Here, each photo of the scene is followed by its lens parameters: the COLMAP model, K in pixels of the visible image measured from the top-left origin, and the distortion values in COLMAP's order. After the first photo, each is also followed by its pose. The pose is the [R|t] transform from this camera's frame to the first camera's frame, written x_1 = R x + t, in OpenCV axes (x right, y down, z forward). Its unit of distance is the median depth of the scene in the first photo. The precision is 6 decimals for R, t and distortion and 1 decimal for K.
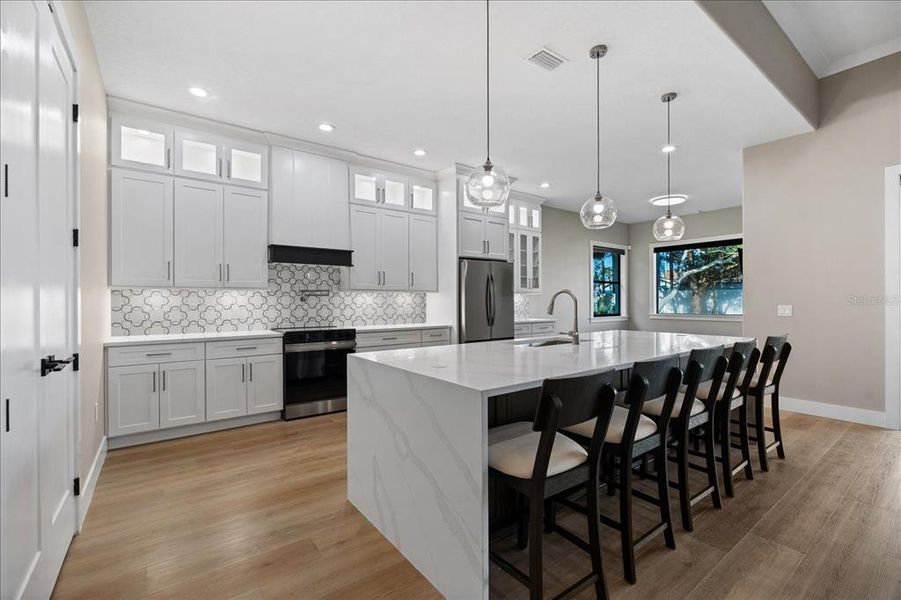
lens RADIAL K [[393.3, 0, 449.1], [0, 393.3, 300.4], [0, 0, 1]] dist [-0.004223, -0.001790]
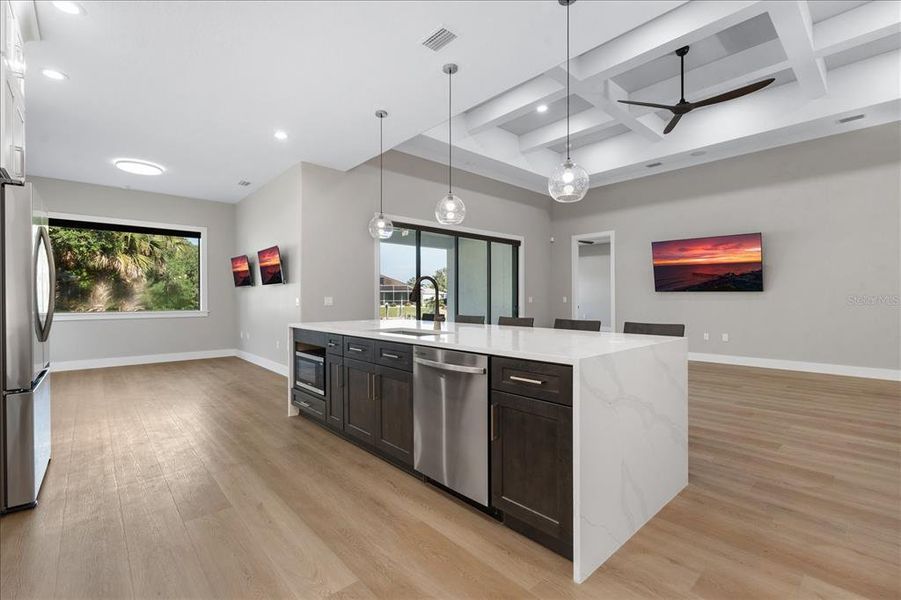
lens RADIAL K [[394.4, 0, 459.0], [0, 394.4, 300.3], [0, 0, 1]] dist [-0.003893, 0.000737]
pose [[-0.105111, -0.004411, 0.994451, -0.441354], [0.004516, 0.999978, 0.004913, 0.018443], [-0.994450, 0.005007, -0.105088, 0.637868]]
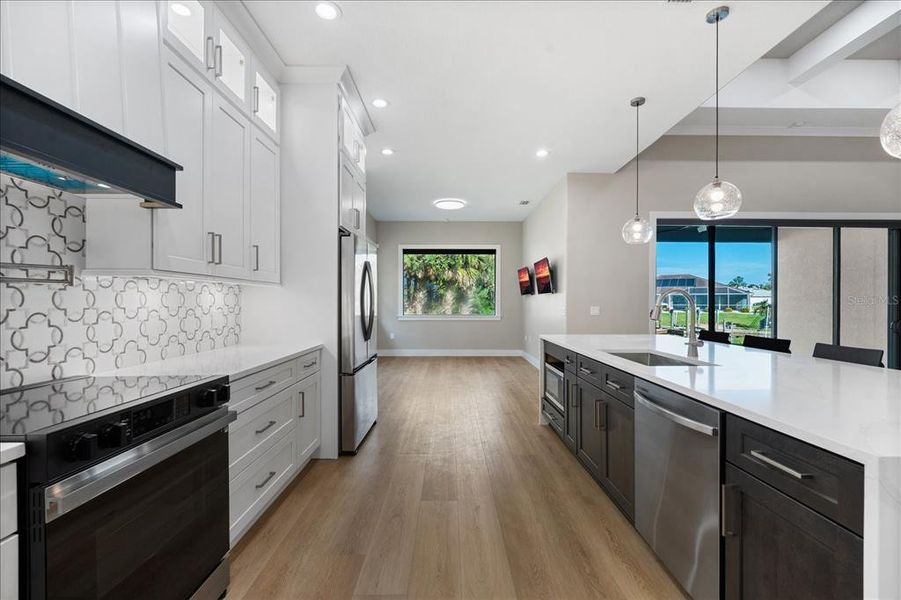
lens RADIAL K [[393.3, 0, 453.0], [0, 393.3, 303.7], [0, 0, 1]] dist [-0.004223, -0.001790]
pose [[0.588520, -0.000342, 0.808483, -0.385280], [-0.002697, 0.999994, 0.002387, 0.002169], [-0.808478, -0.003586, 0.588515, 0.563083]]
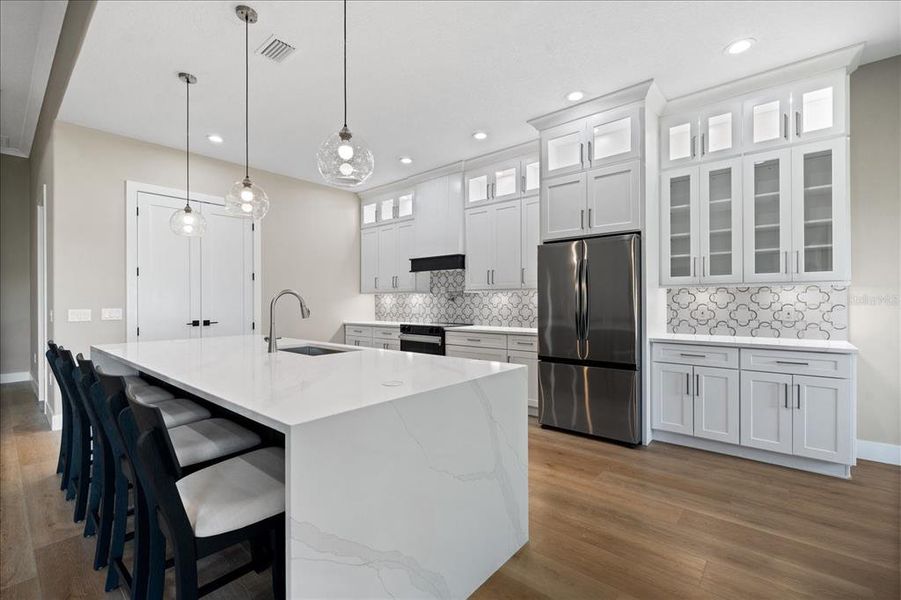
lens RADIAL K [[394.4, 0, 442.9], [0, 394.4, 301.0], [0, 0, 1]] dist [-0.003893, 0.000737]
pose [[0.211717, 0.000965, -0.977331, 0.782345], [0.002277, 0.999996, 0.001481, -0.000400], [0.977328, -0.002539, 0.211714, 0.716631]]
